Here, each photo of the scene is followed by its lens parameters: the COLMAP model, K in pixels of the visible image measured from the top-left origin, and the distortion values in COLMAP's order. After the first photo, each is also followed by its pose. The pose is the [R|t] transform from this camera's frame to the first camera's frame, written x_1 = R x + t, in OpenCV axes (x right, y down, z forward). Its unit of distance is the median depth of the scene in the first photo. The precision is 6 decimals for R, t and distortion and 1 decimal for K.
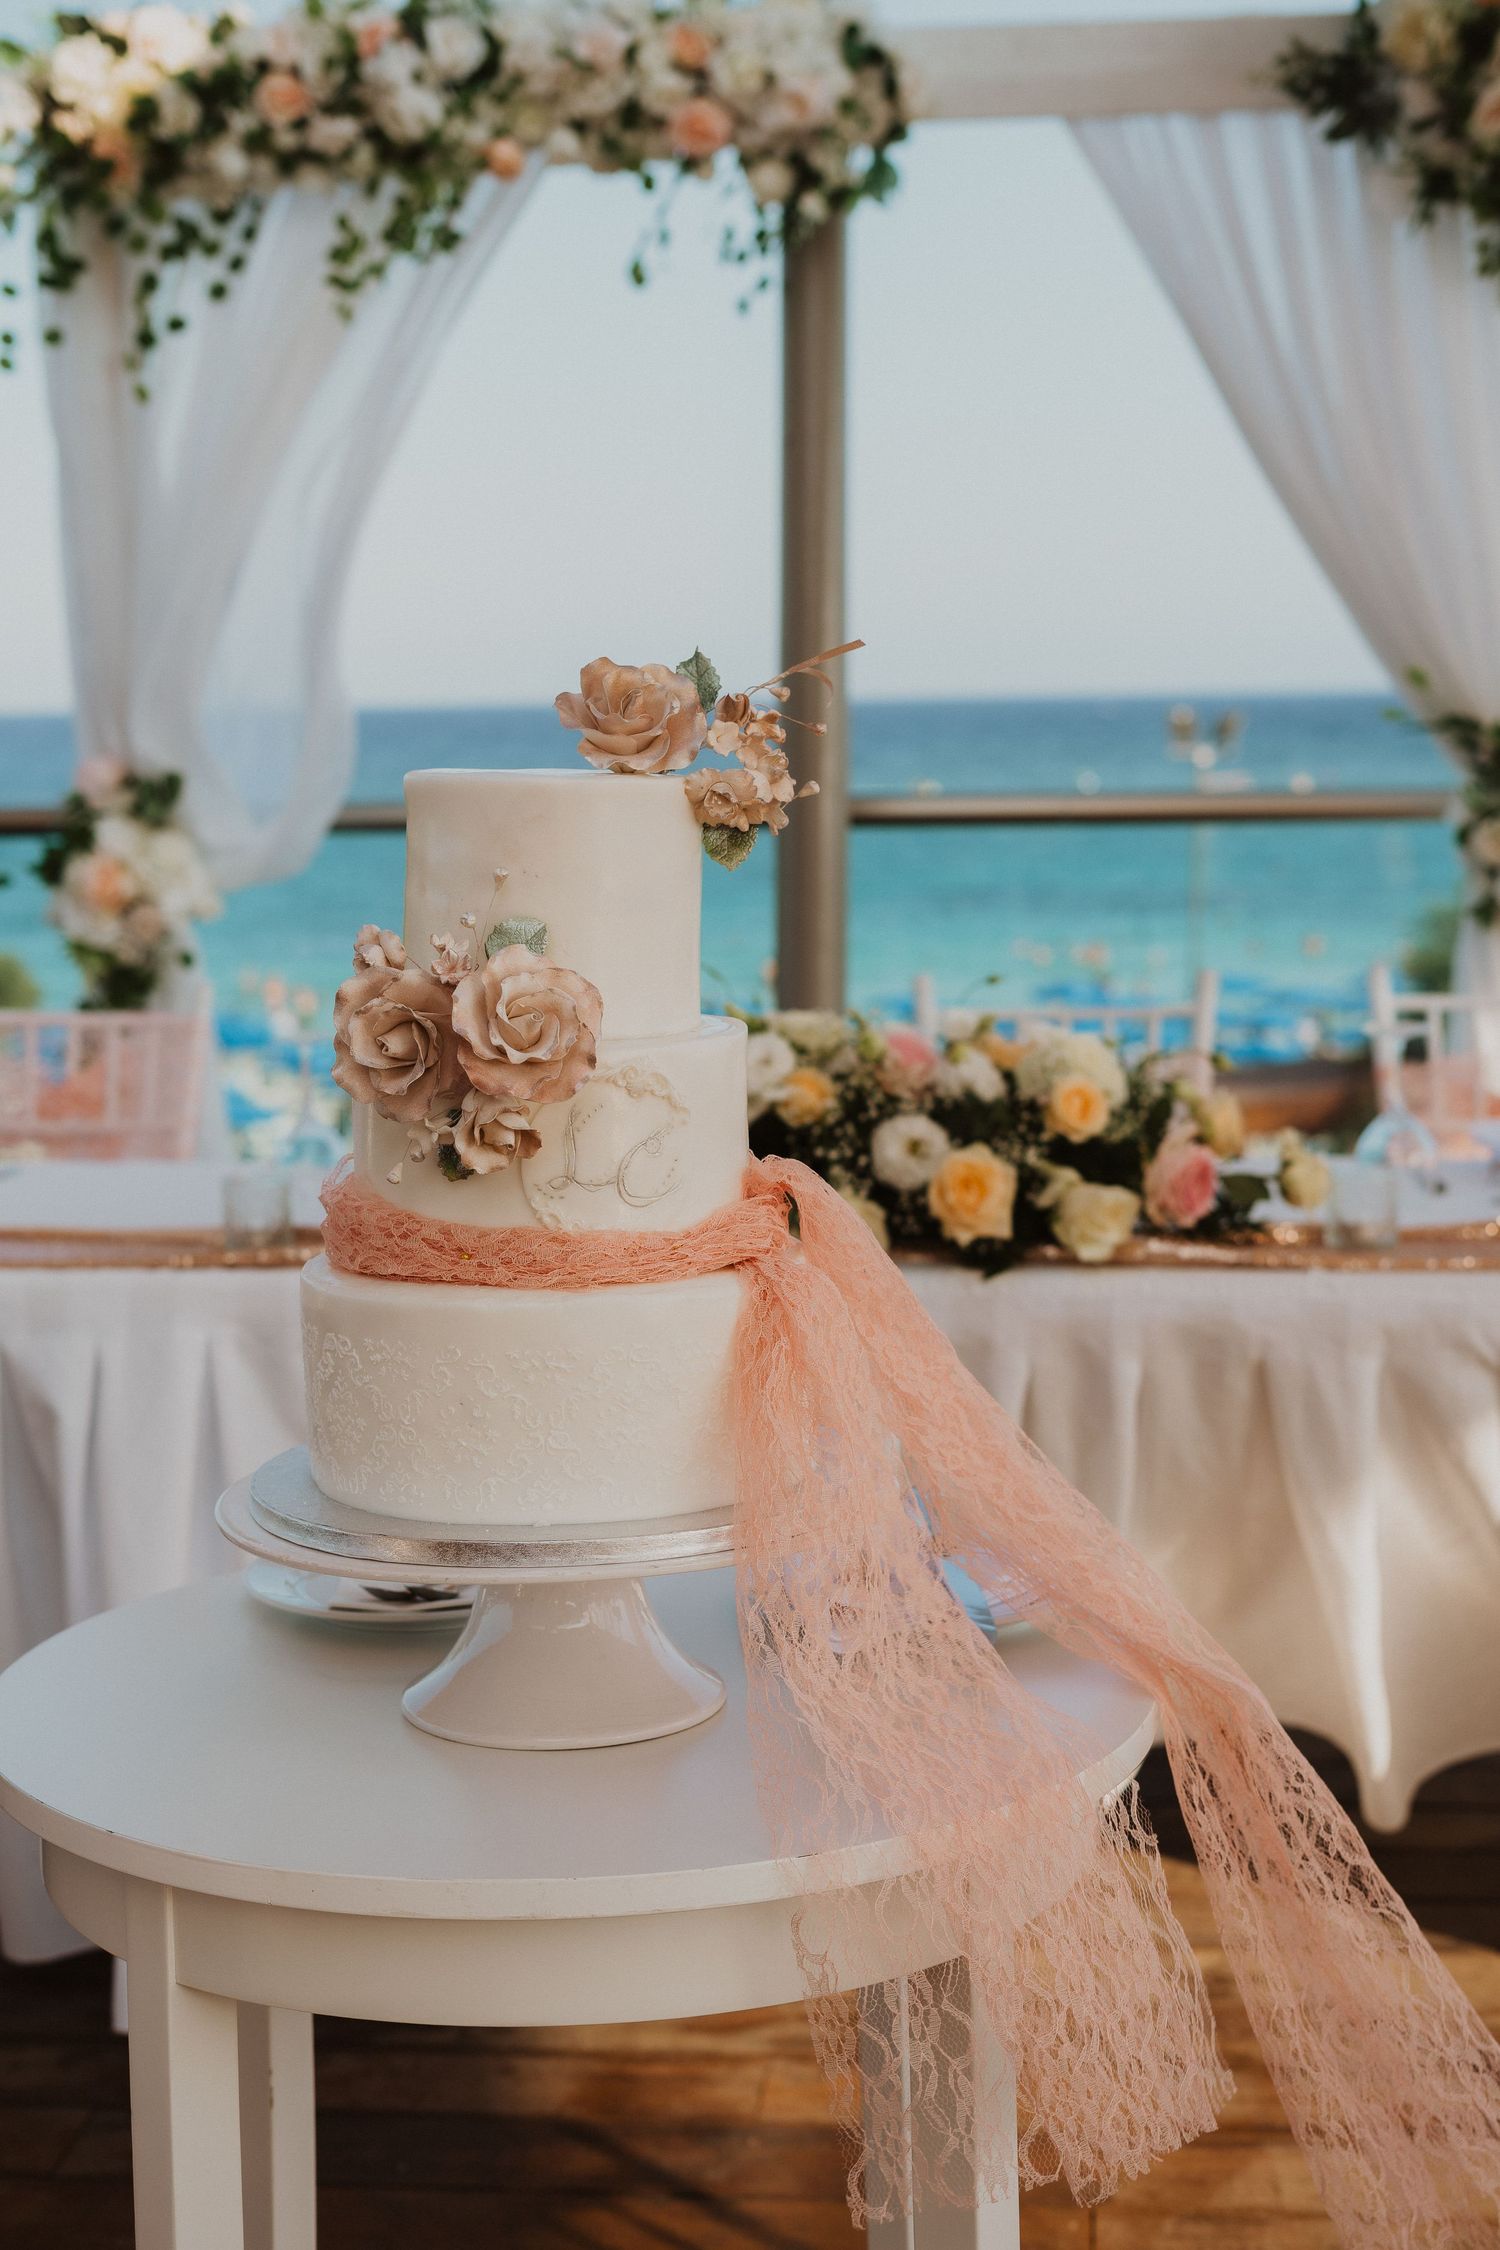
lens RADIAL K [[3360.6, 0, 735.0], [0, 3360.6, 1133.1], [0, 0, 1]] dist [-0.004526, 0.000000]
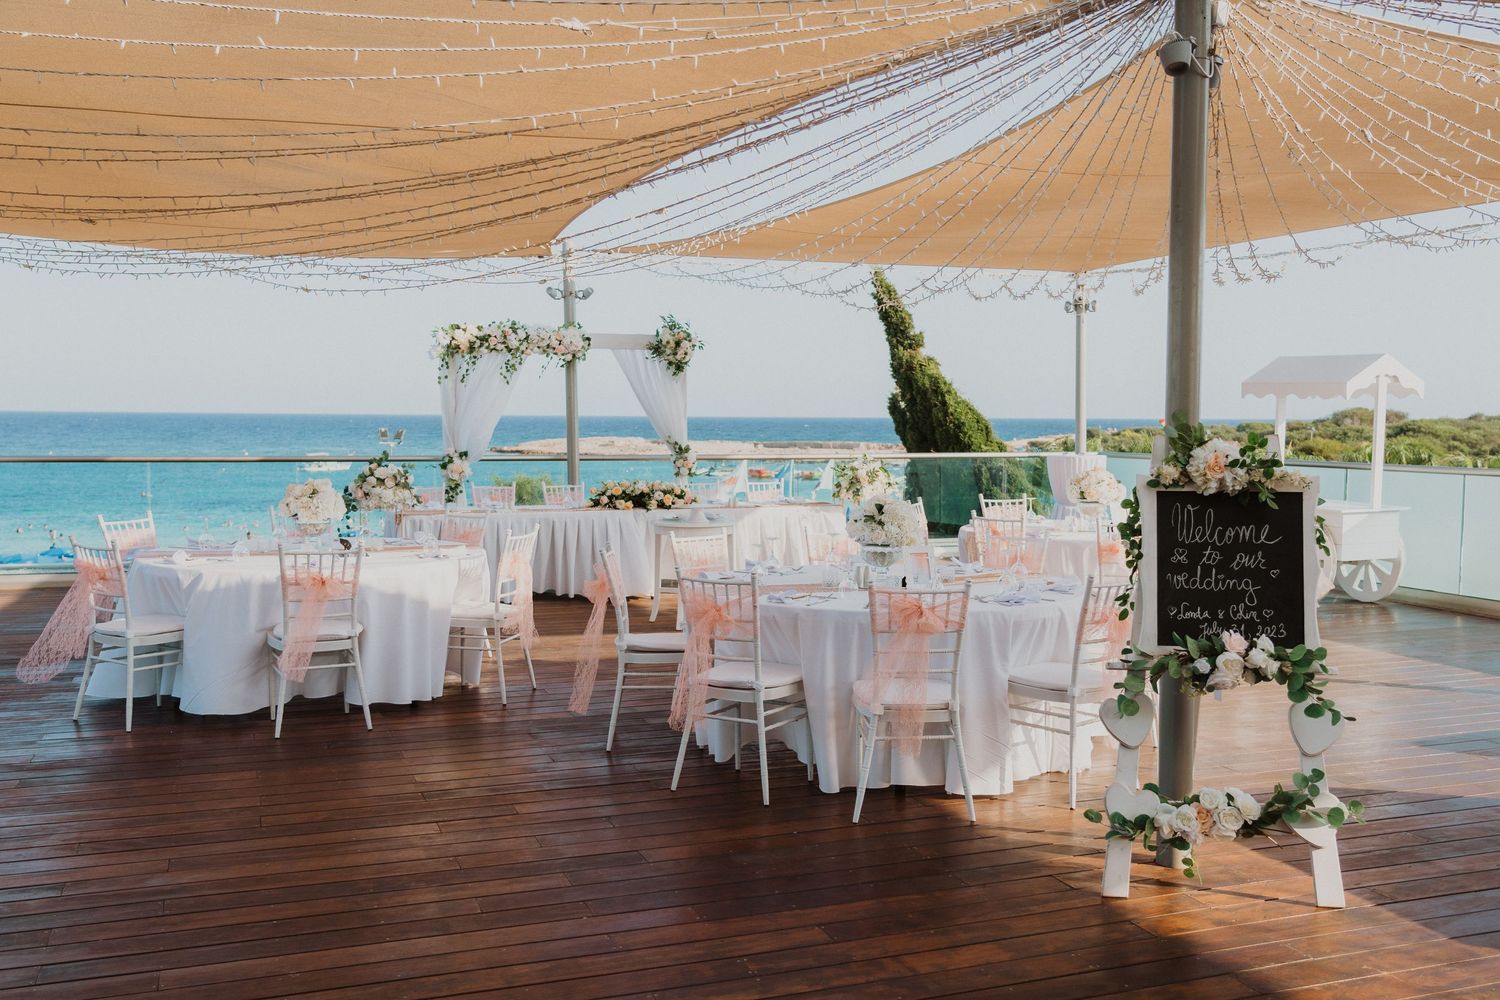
lens RADIAL K [[1477.1, 0, 762.0], [0, 1477.1, 499.6], [0, 0, 1]] dist [-0.001517, 0.000000]
pose [[0.896244, -0.002432, 0.443554, -0.897698], [0.035606, 0.997152, -0.066479, 0.178744], [-0.442129, 0.075374, 0.893779, -1.615880]]
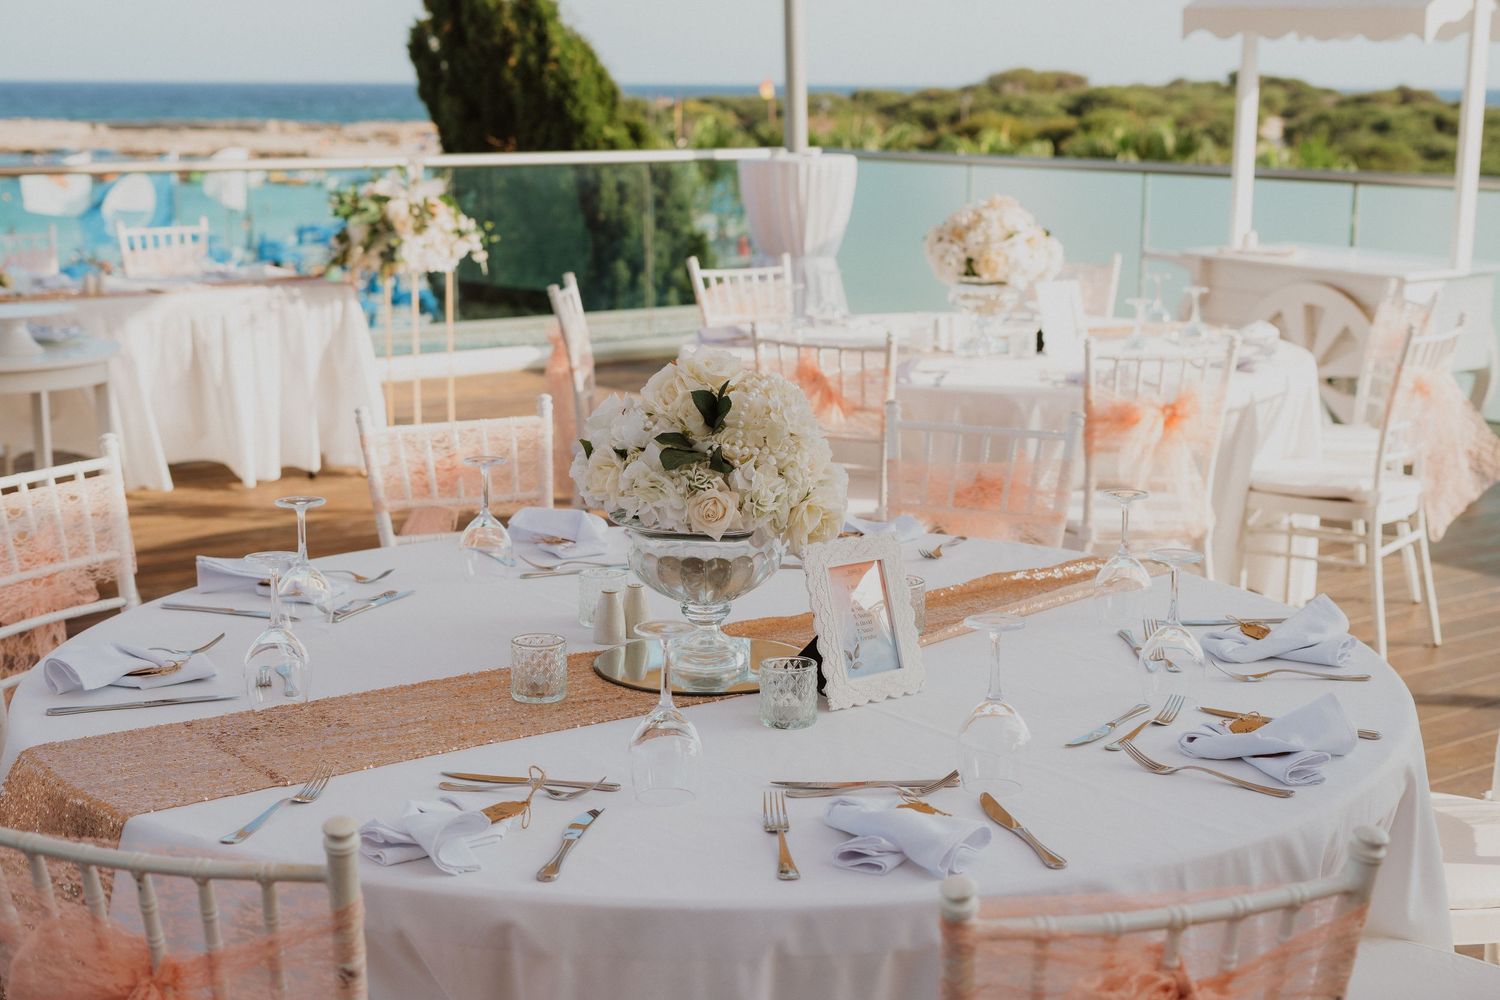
lens RADIAL K [[2240.4, 0, 797.6], [0, 2240.4, 513.6], [0, 0, 1]] dist [-0.004526, 0.000000]
pose [[0.726888, -0.107077, 0.678357, -0.570282], [0.068126, 0.994141, 0.083923, 0.078409], [-0.683369, -0.014788, 0.729924, -0.872627]]
